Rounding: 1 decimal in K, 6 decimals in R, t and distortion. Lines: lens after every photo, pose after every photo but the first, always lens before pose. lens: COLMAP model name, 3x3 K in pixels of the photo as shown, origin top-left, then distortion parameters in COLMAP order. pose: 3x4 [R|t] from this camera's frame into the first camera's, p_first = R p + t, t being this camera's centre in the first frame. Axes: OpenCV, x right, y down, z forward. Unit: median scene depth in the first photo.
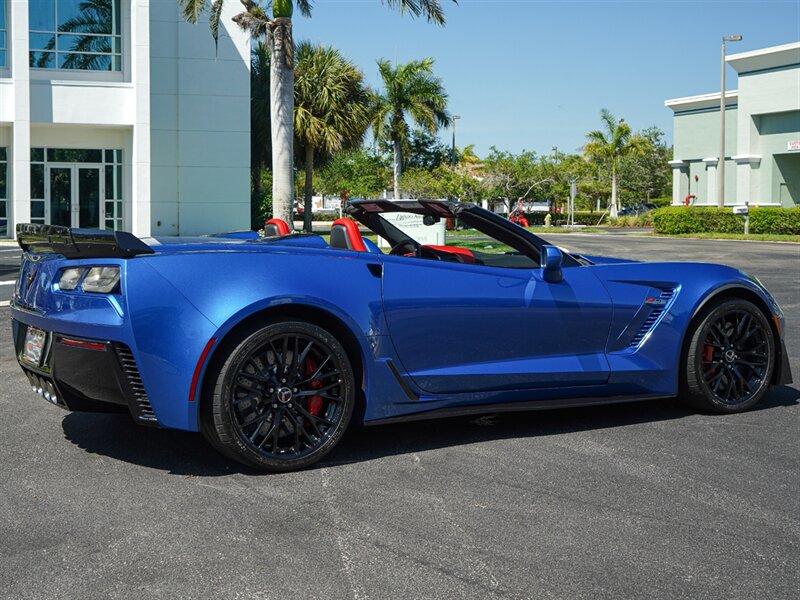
lens RADIAL K [[1226.1, 0, 406.8], [0, 1226.1, 240.2], [0, 0, 1]] dist [-0.001705, 0.000000]
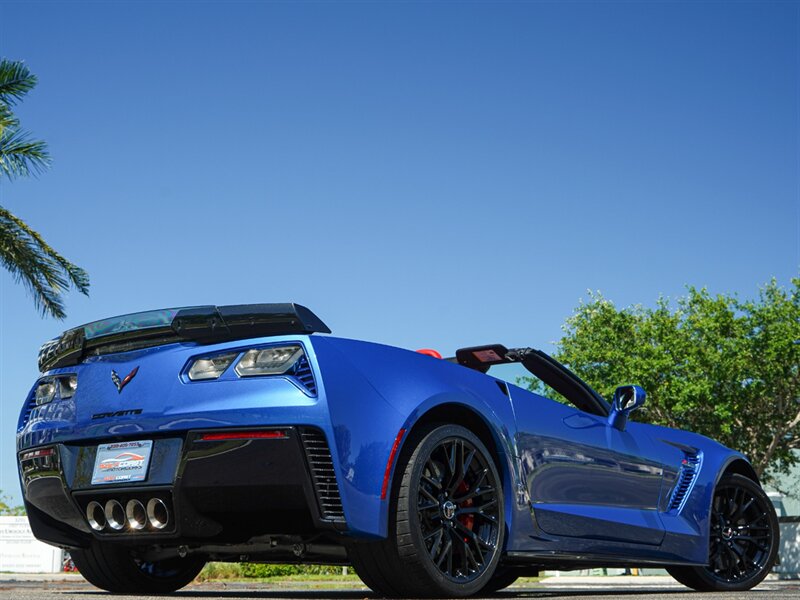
lens RADIAL K [[1310.9, 0, 391.4], [0, 1310.9, 301.4], [0, 0, 1]] dist [0.034213, 0.000000]
pose [[0.938326, 0.068843, 0.338828, -0.374620], [0.010402, 0.973912, -0.226686, 0.155241], [-0.345594, 0.216230, 0.913132, 0.099715]]
